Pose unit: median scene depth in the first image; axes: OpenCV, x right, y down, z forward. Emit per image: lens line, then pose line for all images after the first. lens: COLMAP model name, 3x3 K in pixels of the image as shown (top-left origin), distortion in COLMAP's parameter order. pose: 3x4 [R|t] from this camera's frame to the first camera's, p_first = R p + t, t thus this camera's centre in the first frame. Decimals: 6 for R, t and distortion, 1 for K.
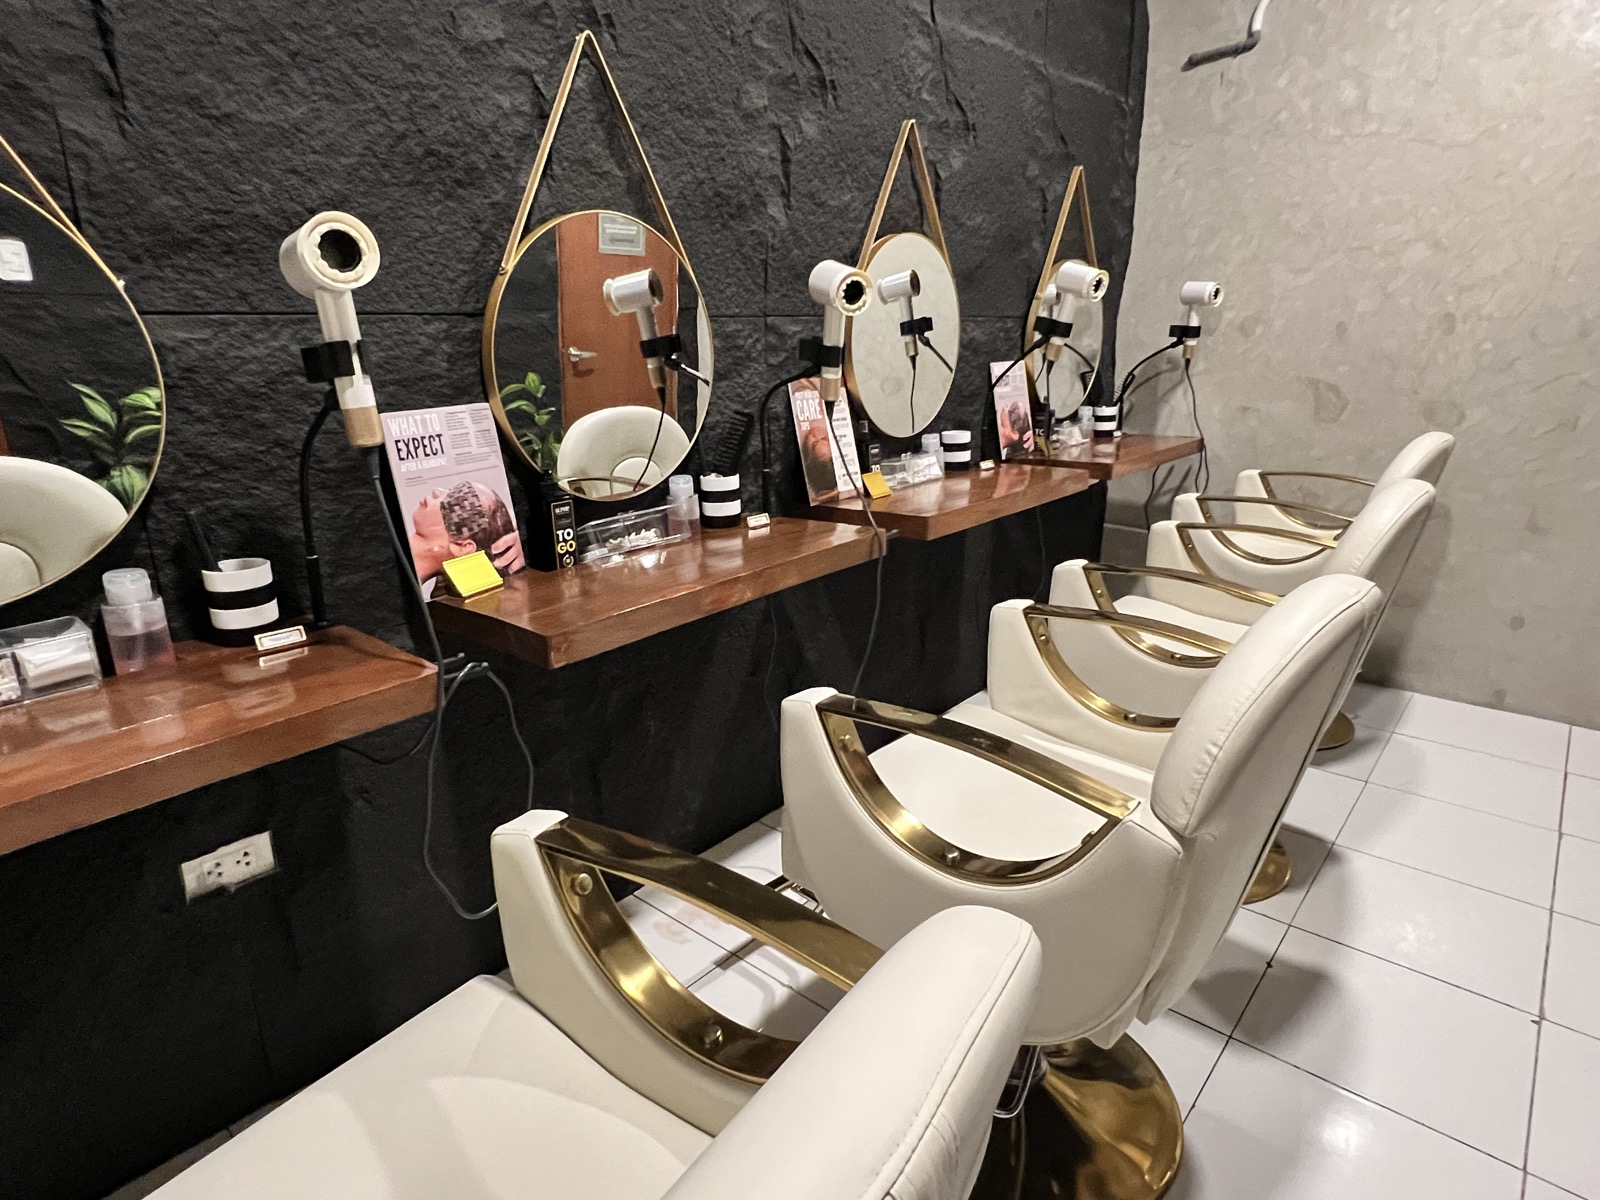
lens RADIAL K [[893.5, 0, 801.5], [0, 893.5, 610.1], [0, 0, 1]] dist [-0.007616, 0.002603]
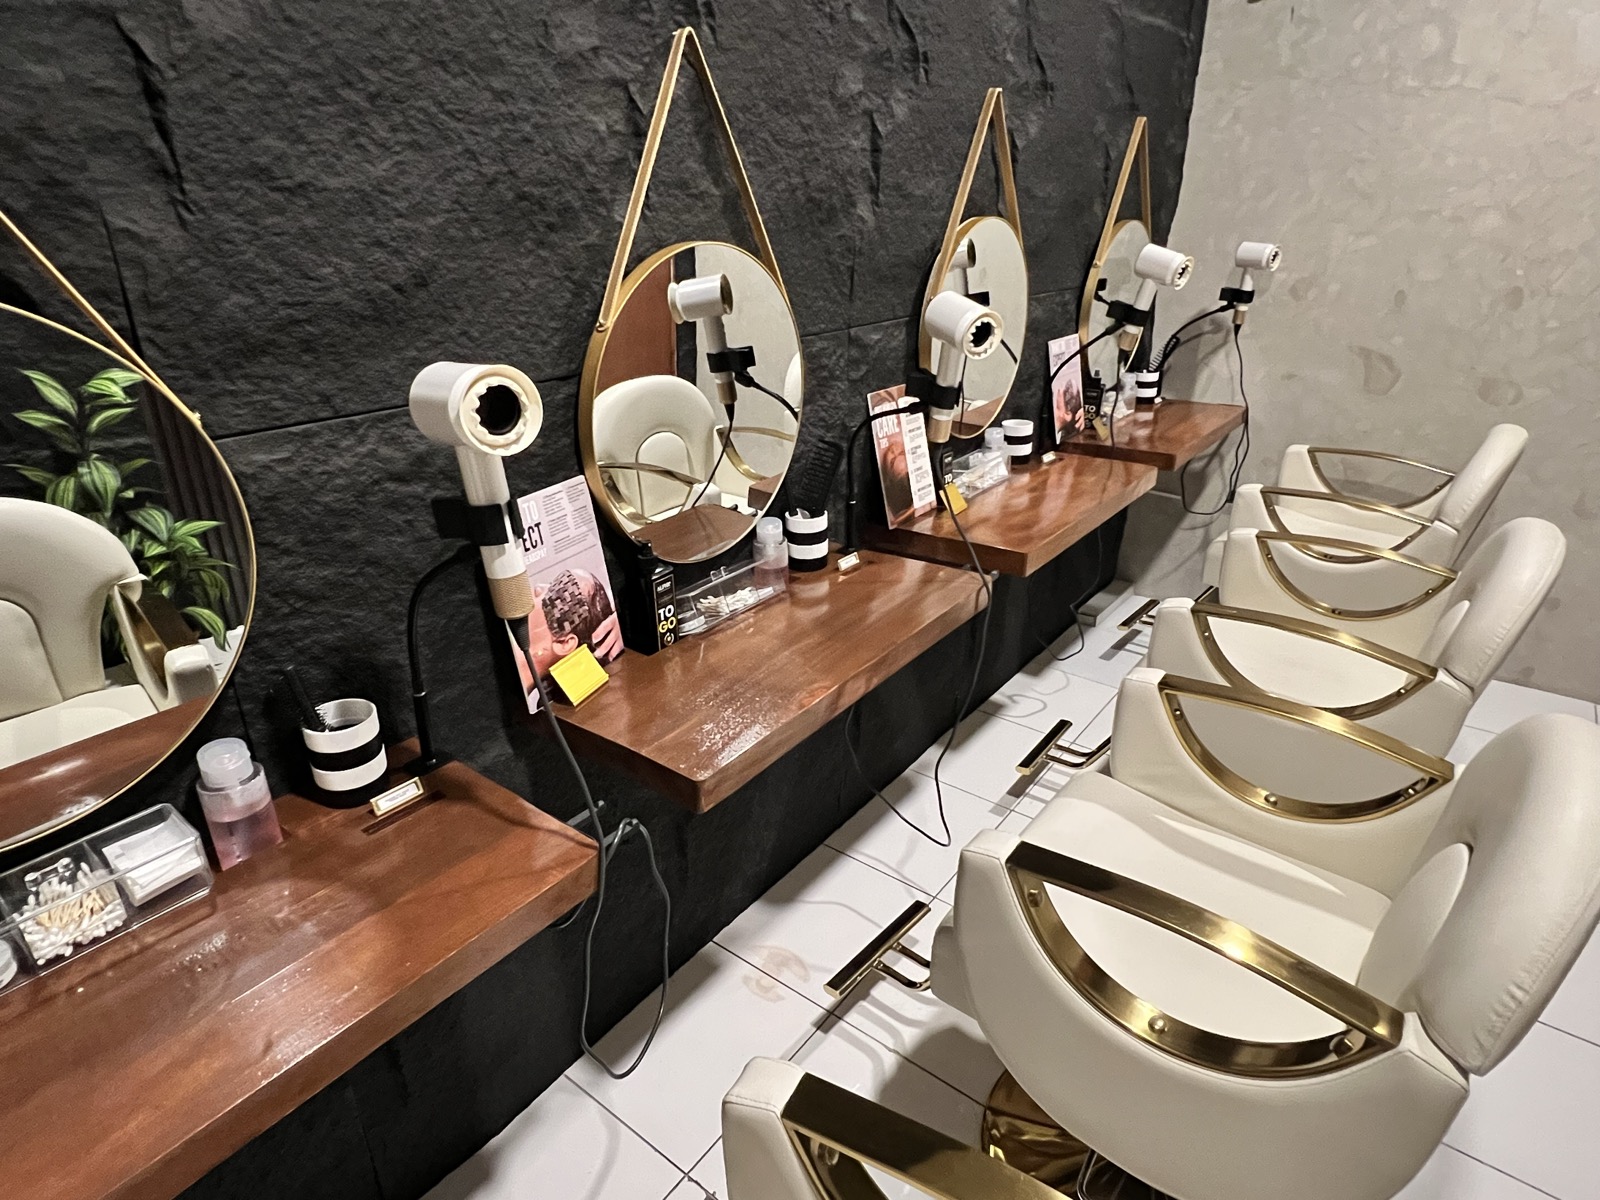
lens RADIAL K [[893.5, 0, 796.6], [0, 893.5, 595.3], [0, 0, 1]] dist [-0.007616, 0.002603]
pose [[0.998089, -0.015451, 0.059834, -0.173195], [0.008501, 0.993361, 0.114724, -0.189191], [-0.061210, -0.113996, 0.991594, 0.090935]]
